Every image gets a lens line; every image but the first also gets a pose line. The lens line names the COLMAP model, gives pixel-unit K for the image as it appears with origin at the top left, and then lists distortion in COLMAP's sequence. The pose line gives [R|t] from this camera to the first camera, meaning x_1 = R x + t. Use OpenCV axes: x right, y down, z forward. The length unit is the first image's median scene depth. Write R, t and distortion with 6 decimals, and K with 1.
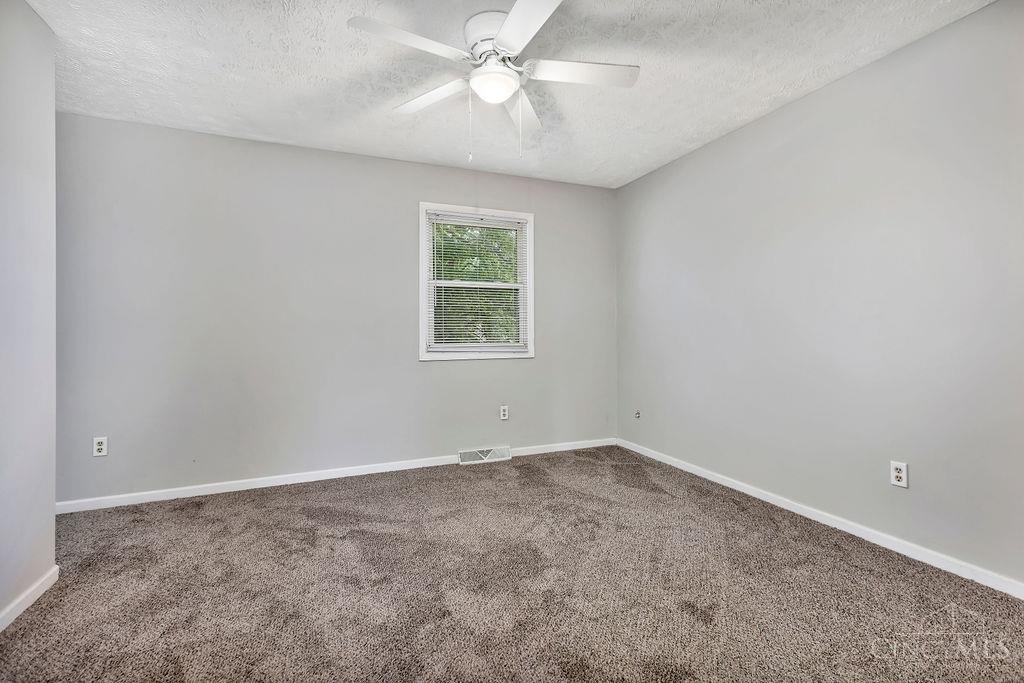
lens RADIAL K [[471.0, 0, 529.9], [0, 471.0, 328.3], [0, 0, 1]] dist [0.024530, 0.000353]
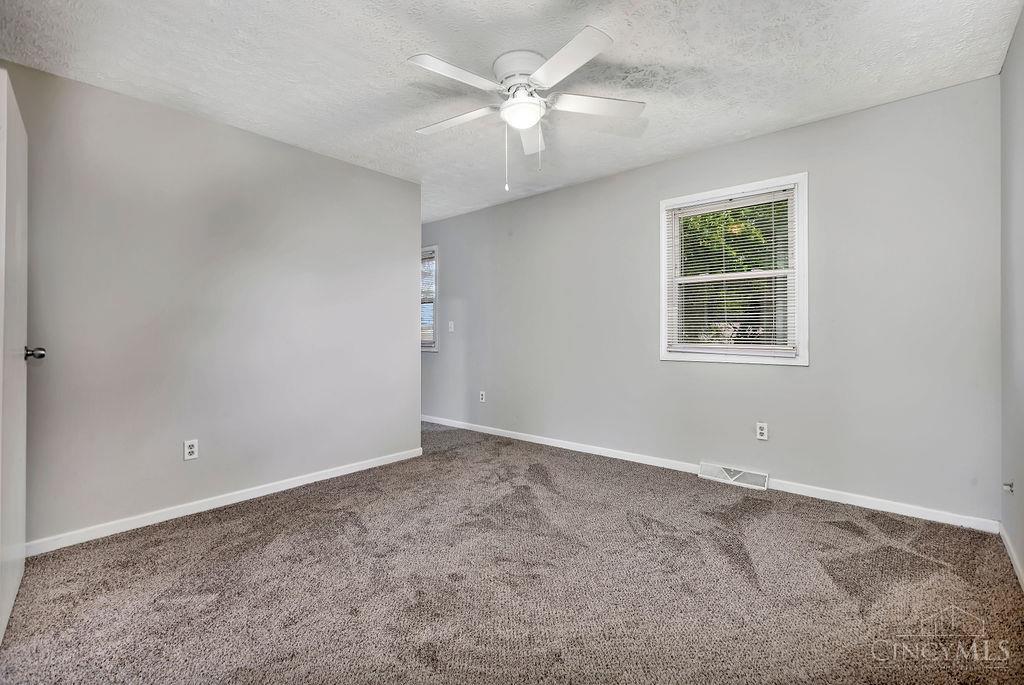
lens RADIAL K [[471.0, 0, 529.9], [0, 471.0, 329.3], [0, 0, 1]] dist [0.024530, 0.000353]
pose [[0.443577, -0.001267, -0.896236, 0.540810], [0.003871, 0.999992, 0.000502, 0.002157], [0.896228, -0.003692, 0.443578, 0.307450]]
